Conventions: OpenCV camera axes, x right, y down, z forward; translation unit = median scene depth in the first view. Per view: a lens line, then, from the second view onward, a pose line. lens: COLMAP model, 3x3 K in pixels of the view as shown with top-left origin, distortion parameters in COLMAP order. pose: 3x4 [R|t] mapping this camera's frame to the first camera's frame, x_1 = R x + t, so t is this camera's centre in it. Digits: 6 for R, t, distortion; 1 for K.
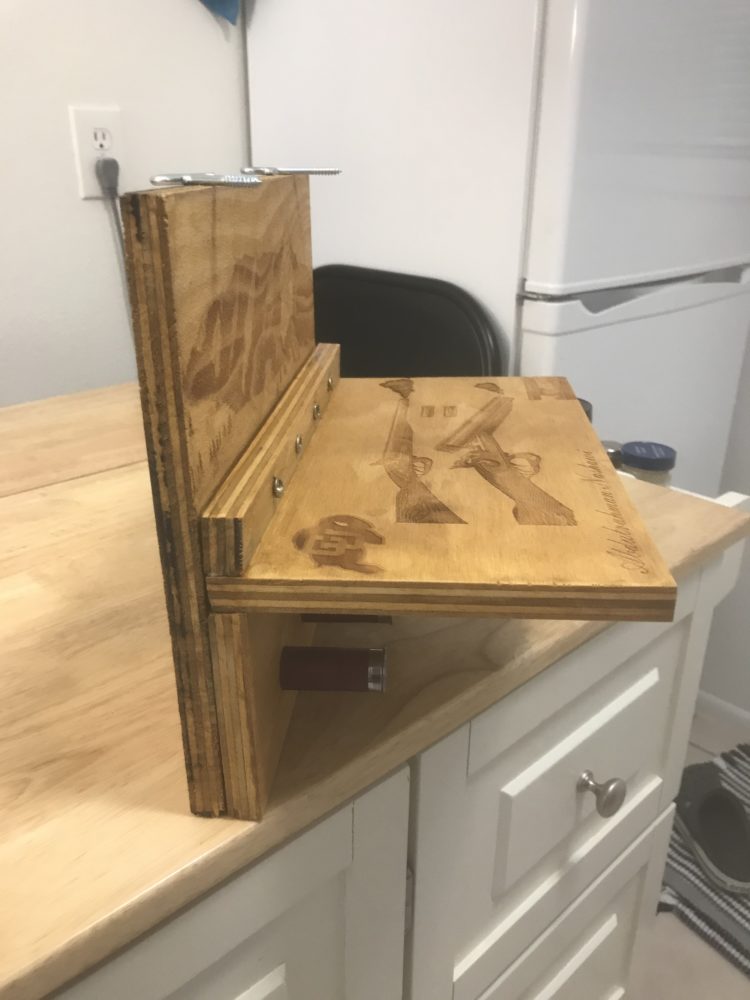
lens RADIAL K [[846.1, 0, 380.9], [0, 846.1, 499.7], [0, 0, 1]] dist [0.012181, -0.034184]
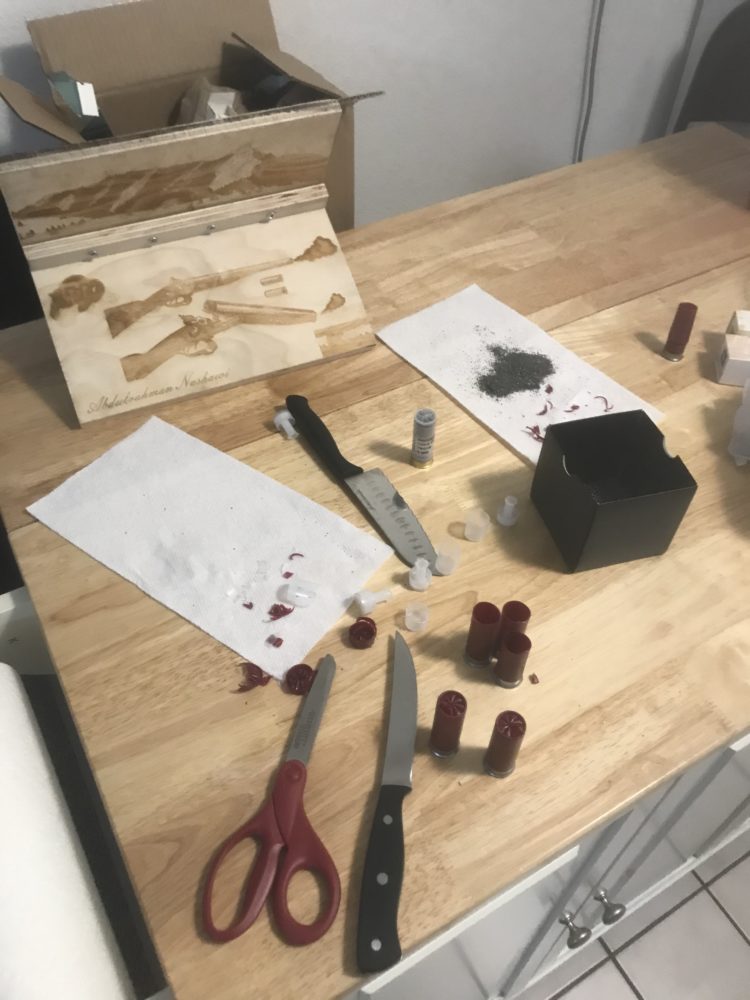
lens RADIAL K [[824.5, 0, 377.9], [0, 824.5, 496.4], [0, 0, 1]] dist [-0.002346, -0.002248]
pose [[0.411564, 0.905839, -0.100357, 0.982762], [-0.548753, 0.334218, 0.766269, -1.881577], [0.727657, -0.260297, 0.634634, 0.016119]]
